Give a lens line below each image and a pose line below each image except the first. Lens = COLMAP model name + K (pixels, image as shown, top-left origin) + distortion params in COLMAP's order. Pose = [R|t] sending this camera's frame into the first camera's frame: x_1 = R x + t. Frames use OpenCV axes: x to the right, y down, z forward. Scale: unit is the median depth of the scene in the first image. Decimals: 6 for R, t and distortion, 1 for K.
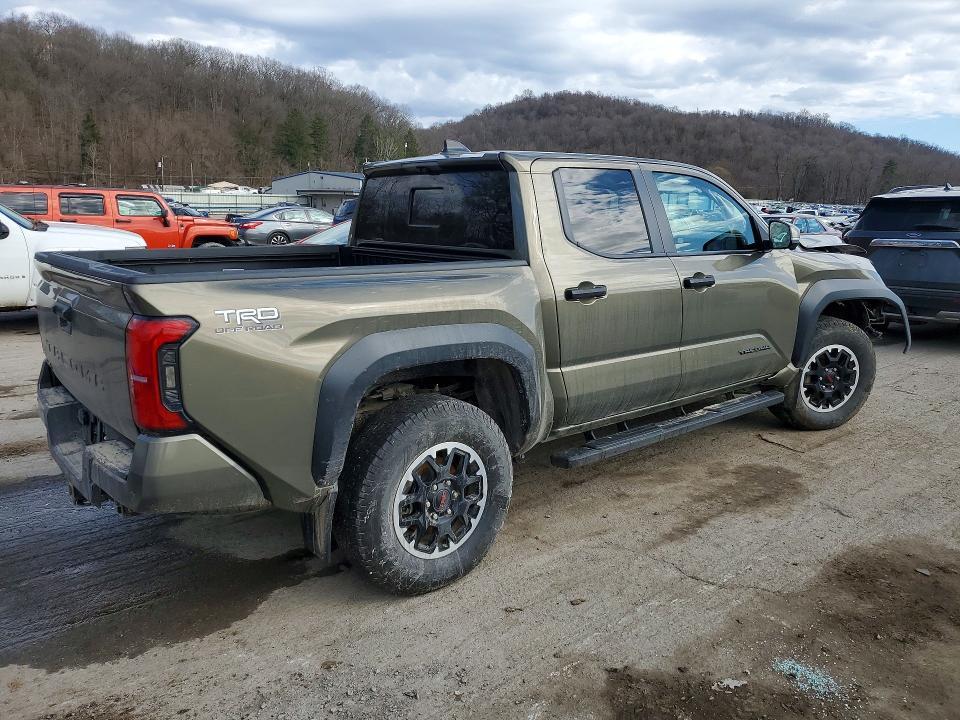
lens RADIAL K [[708.6, 0, 480.0], [0, 708.6, 360.0], [0, 0, 1]] dist [-0.005056, -0.004506]
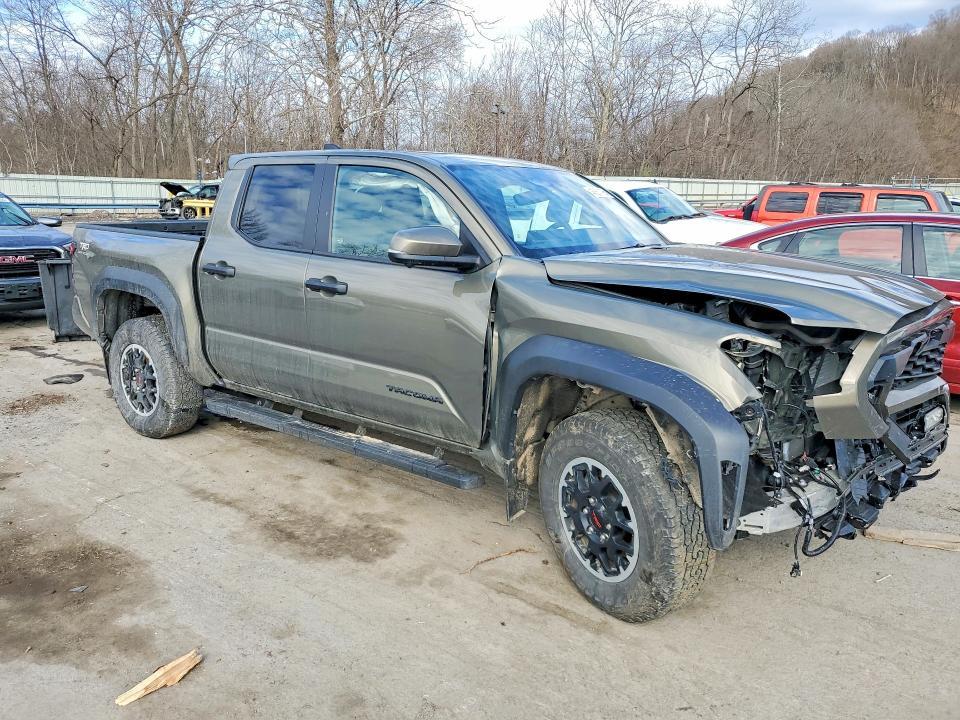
lens RADIAL K [[760.6, 0, 480.0], [0, 760.6, 360.0], [0, 0, 1]] dist [0.004585, 0.000243]
pose [[0.244882, 0.213370, -0.945783, 1.294779], [-0.230229, 0.960380, 0.157052, -0.215592], [0.941821, 0.179288, 0.284304, 0.908411]]
